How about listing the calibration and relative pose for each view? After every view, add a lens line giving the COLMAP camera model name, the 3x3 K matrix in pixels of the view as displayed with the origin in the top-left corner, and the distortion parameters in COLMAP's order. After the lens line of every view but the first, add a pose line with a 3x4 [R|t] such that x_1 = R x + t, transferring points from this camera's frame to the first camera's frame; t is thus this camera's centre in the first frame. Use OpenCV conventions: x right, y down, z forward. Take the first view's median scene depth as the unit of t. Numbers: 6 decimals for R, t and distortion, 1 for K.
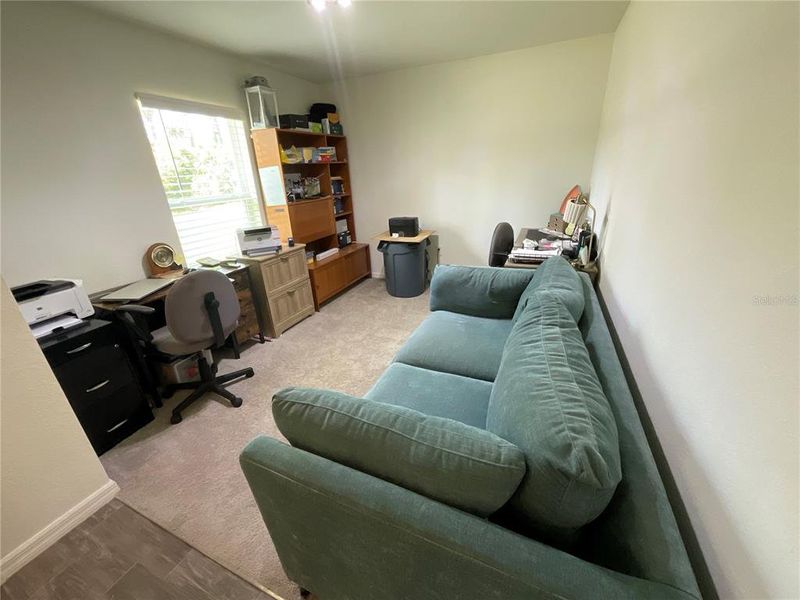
lens RADIAL K [[326.1, 0, 398.7], [0, 326.1, 300.2], [0, 0, 1]] dist [-0.001050, 0.000295]
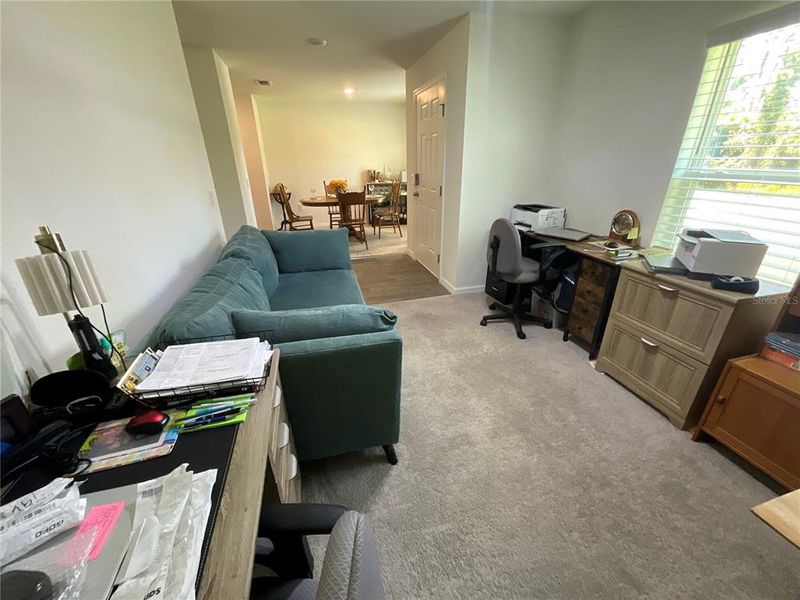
lens RADIAL K [[326.1, 0, 400.2], [0, 326.1, 300.2], [0, 0, 1]] dist [-0.001050, 0.000295]
pose [[-0.772883, 0.301094, -0.558564, 0.324891], [-0.185417, 0.734676, 0.652589, -0.388125], [0.606854, 0.607942, -0.511991, 0.991647]]
